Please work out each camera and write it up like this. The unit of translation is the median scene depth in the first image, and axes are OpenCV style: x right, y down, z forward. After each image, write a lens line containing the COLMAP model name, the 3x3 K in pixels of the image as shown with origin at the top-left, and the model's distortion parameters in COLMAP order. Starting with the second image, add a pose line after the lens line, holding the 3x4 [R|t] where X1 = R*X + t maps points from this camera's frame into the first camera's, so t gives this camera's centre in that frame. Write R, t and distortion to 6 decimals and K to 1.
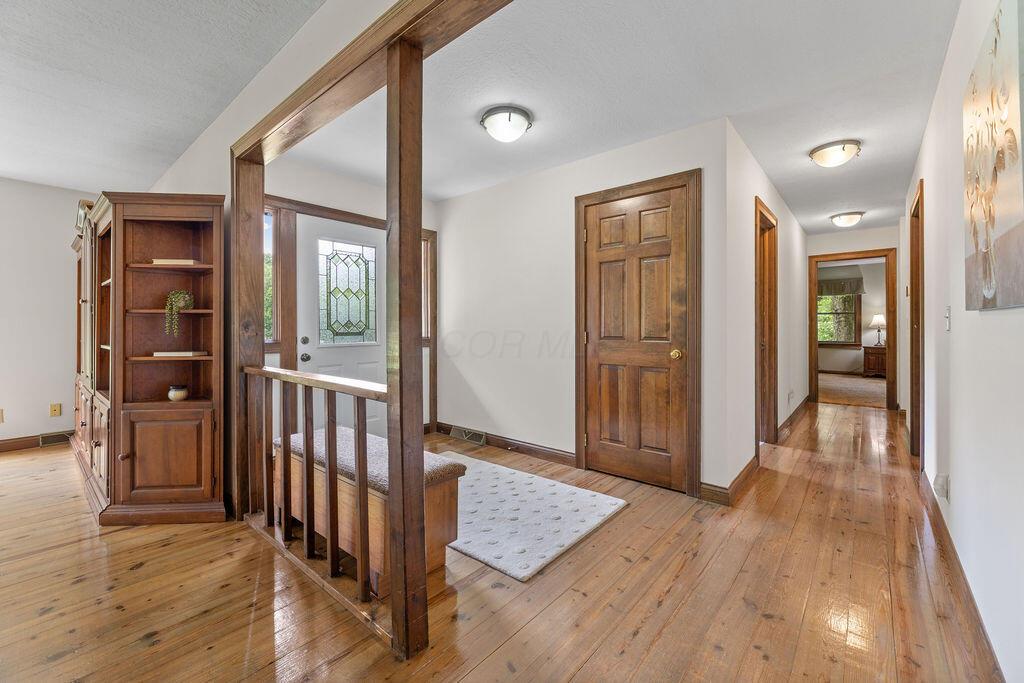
lens RADIAL K [[417.3, 0, 522.3], [0, 417.3, 325.1], [0, 0, 1]] dist [-0.010239, -0.000379]
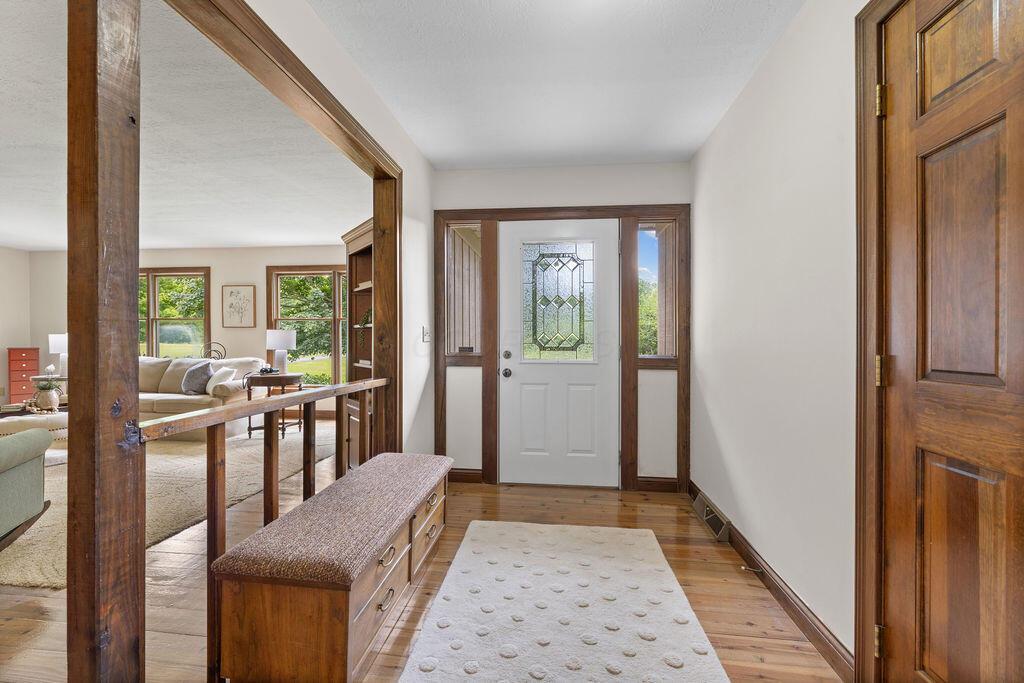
lens RADIAL K [[417.3, 0, 511.3], [0, 417.3, 341.7], [0, 0, 1]] dist [-0.010239, -0.000379]
pose [[0.547135, 0.005680, -0.837025, 0.282495], [-0.001122, 0.999981, 0.006052, 0.002584], [0.837044, -0.002372, 0.547131, 0.521567]]
